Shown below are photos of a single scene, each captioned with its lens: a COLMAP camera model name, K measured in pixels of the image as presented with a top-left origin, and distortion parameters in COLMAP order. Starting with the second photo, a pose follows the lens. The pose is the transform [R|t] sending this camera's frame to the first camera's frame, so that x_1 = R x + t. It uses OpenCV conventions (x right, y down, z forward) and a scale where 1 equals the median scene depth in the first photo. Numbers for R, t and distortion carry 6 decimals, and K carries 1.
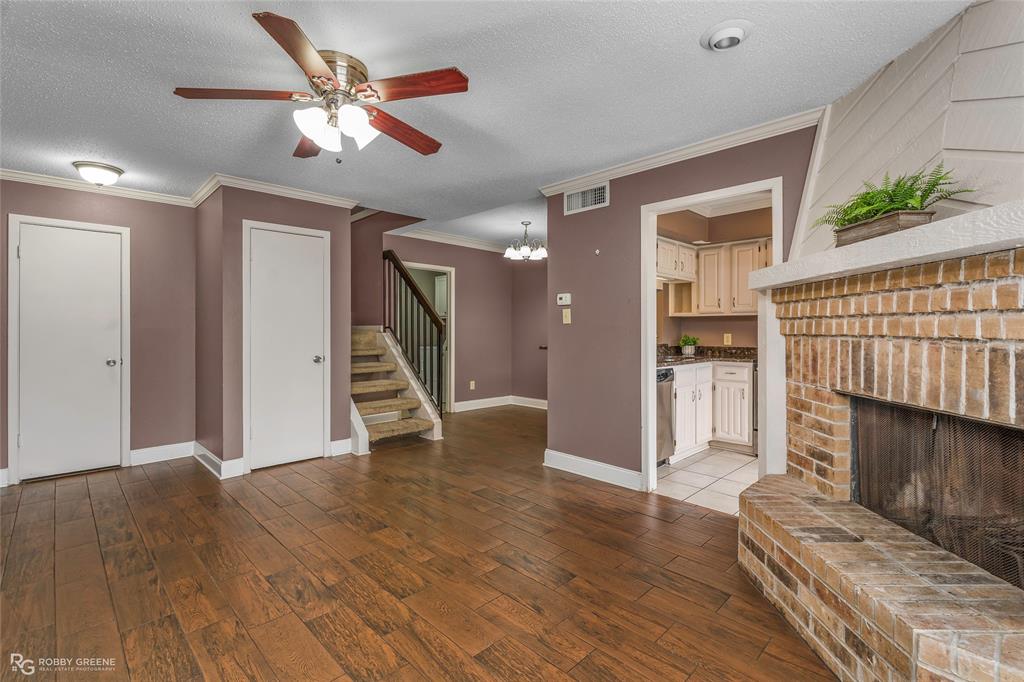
lens RADIAL K [[468.7, 0, 498.7], [0, 468.7, 349.0], [0, 0, 1]] dist [-0.006717, 0.000577]
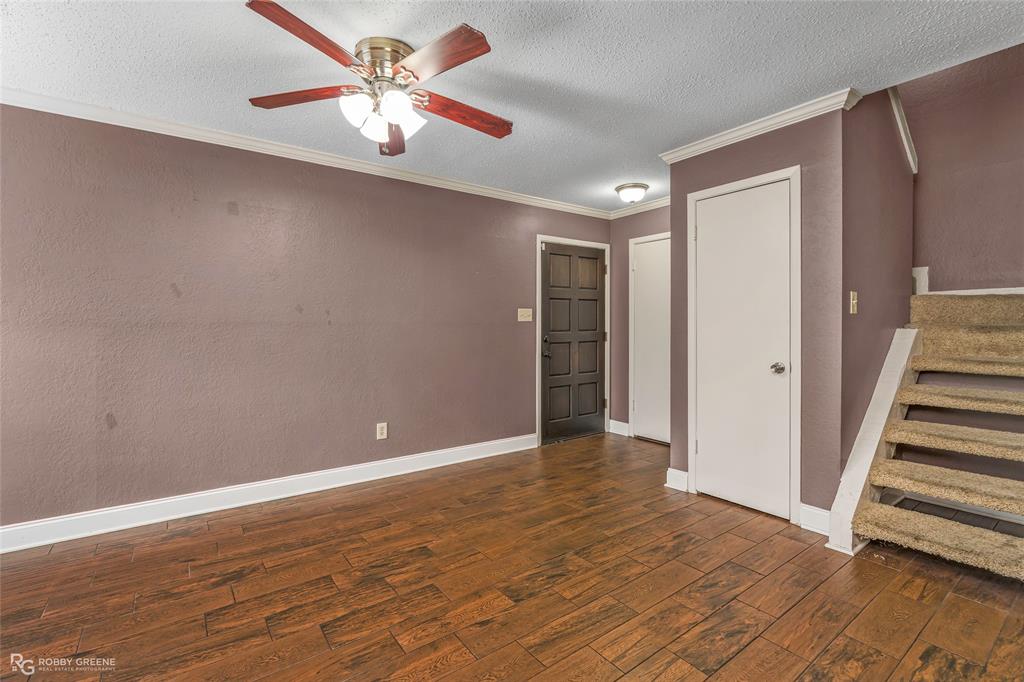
lens RADIAL K [[468.7, 0, 515.5], [0, 468.7, 318.7], [0, 0, 1]] dist [-0.006717, 0.000577]
pose [[-0.125672, -0.011019, -0.992011, 0.596352], [-0.037866, 0.999263, -0.006302, -0.052457], [0.991349, 0.036771, -0.125997, 1.377247]]
